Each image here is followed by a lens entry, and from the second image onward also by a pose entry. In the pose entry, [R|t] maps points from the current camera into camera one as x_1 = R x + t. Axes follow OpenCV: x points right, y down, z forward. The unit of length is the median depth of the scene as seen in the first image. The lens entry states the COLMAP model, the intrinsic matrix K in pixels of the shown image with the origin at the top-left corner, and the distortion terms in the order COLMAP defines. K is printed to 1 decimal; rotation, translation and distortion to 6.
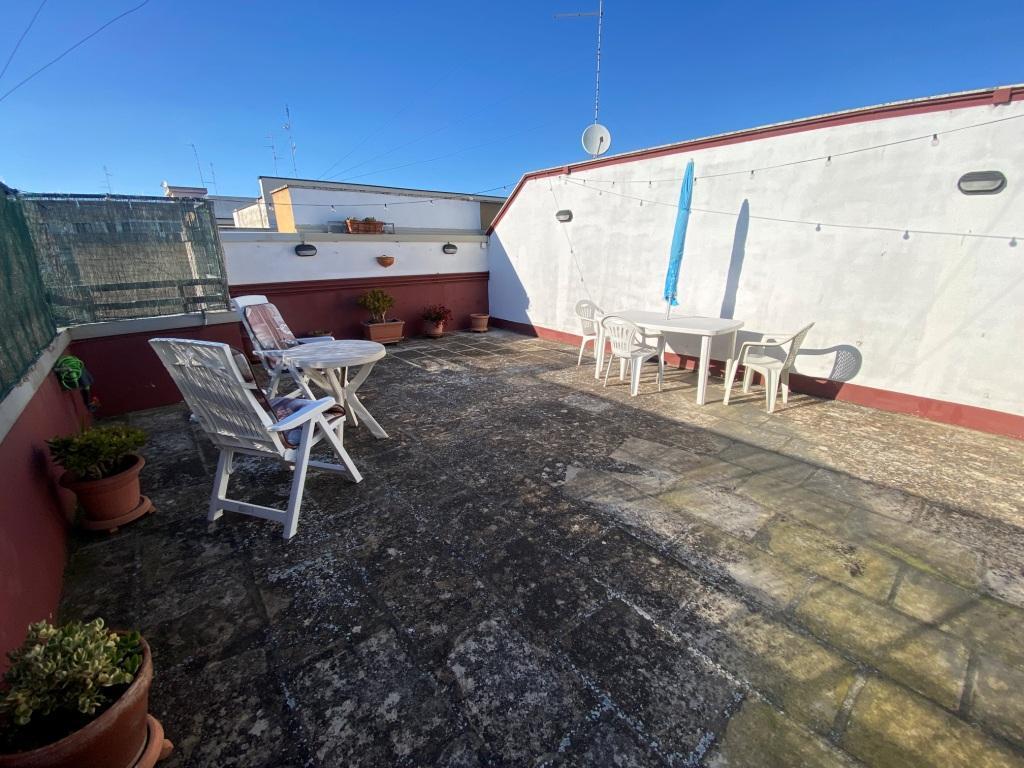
lens RADIAL K [[414.5, 0, 509.1], [0, 414.5, 382.3], [0, 0, 1]] dist [0.024448, -0.021281]
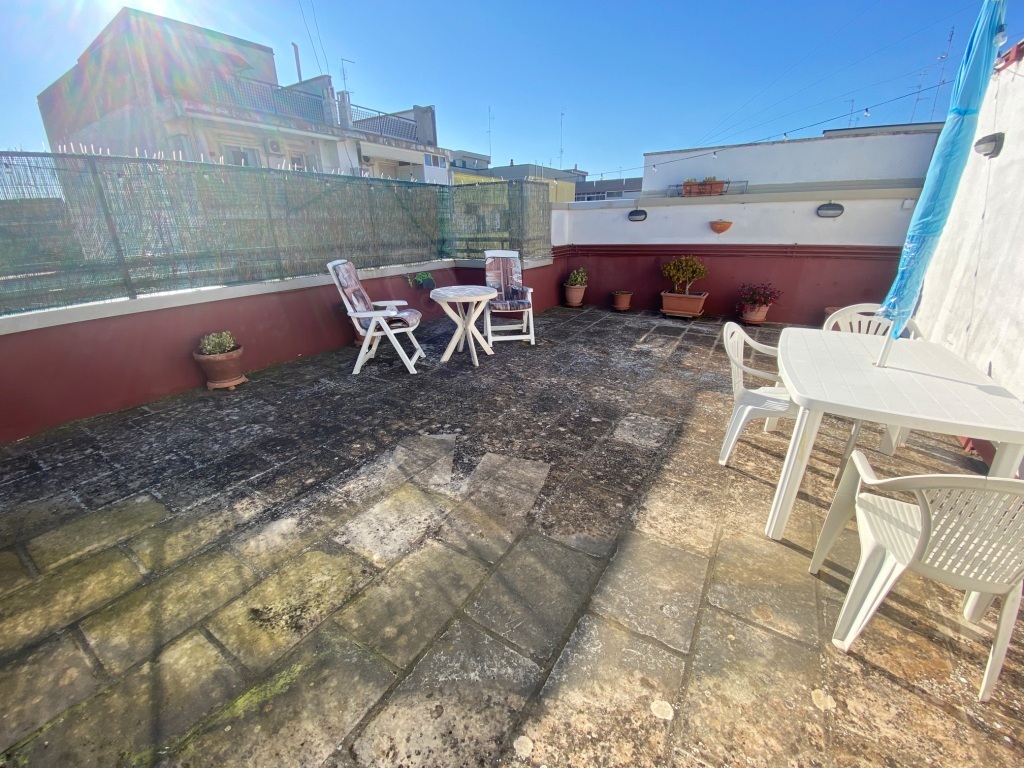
lens RADIAL K [[414.5, 0, 509.1], [0, 414.5, 382.3], [0, 0, 1]] dist [0.024448, -0.021281]
pose [[0.300495, 0.346884, -0.888467, 1.101106], [-0.277034, 0.923103, 0.266709, -0.235269], [0.912663, 0.165991, 0.373487, 0.754986]]
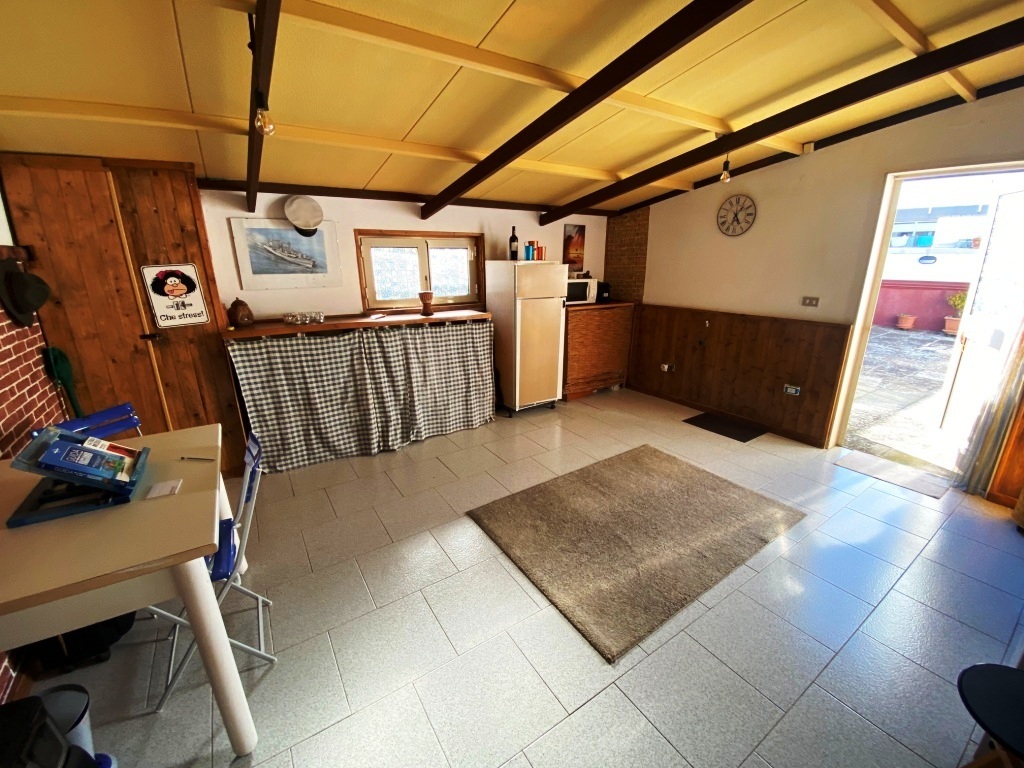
lens RADIAL K [[414.5, 0, 509.1], [0, 414.5, 382.3], [0, 0, 1]] dist [0.024448, -0.021281]
pose [[-0.137472, 0.296625, -0.945048, 2.545790], [-0.286594, 0.901384, 0.324609, 0.038943], [0.948138, 0.315470, -0.038904, -0.423245]]
